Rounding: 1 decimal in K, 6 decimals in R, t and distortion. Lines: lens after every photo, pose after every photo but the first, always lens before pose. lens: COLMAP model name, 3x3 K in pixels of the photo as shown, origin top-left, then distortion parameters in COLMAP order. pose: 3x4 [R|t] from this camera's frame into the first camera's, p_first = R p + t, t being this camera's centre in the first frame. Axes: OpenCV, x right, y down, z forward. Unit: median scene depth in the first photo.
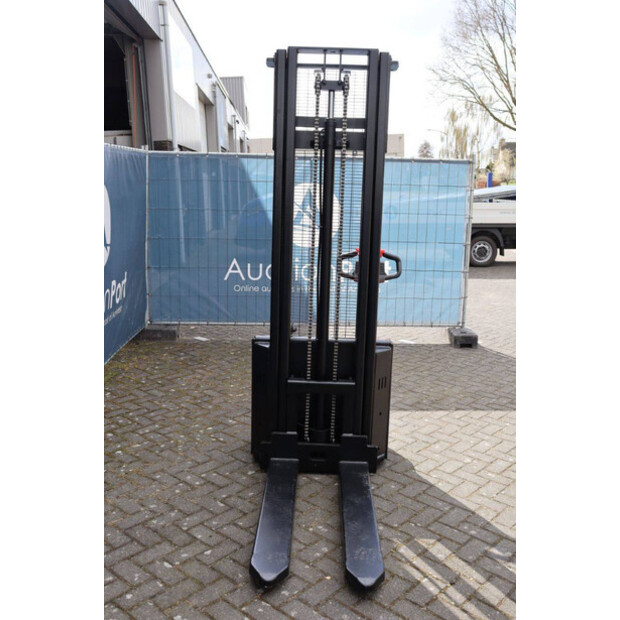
lens RADIAL K [[635.0, 0, 305.1], [0, 635.0, 308.3], [0, 0, 1]] dist [-0.104150, 0.208583]
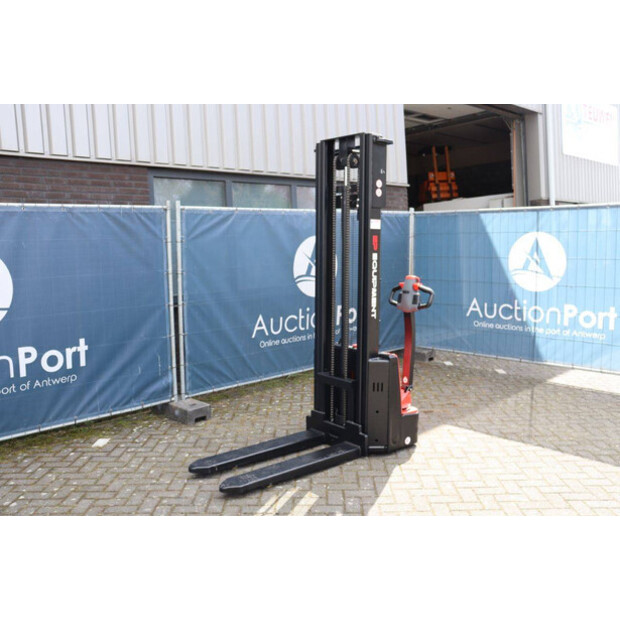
lens RADIAL K [[584.3, 0, 310.4], [0, 584.3, 300.7], [0, 0, 1]] dist [-0.123441, 0.161812]
pose [[0.665808, 0.045401, -0.744741, 0.950302], [-0.114921, 0.992476, -0.042237, 0.012707], [0.737220, 0.113709, 0.666016, 0.118471]]
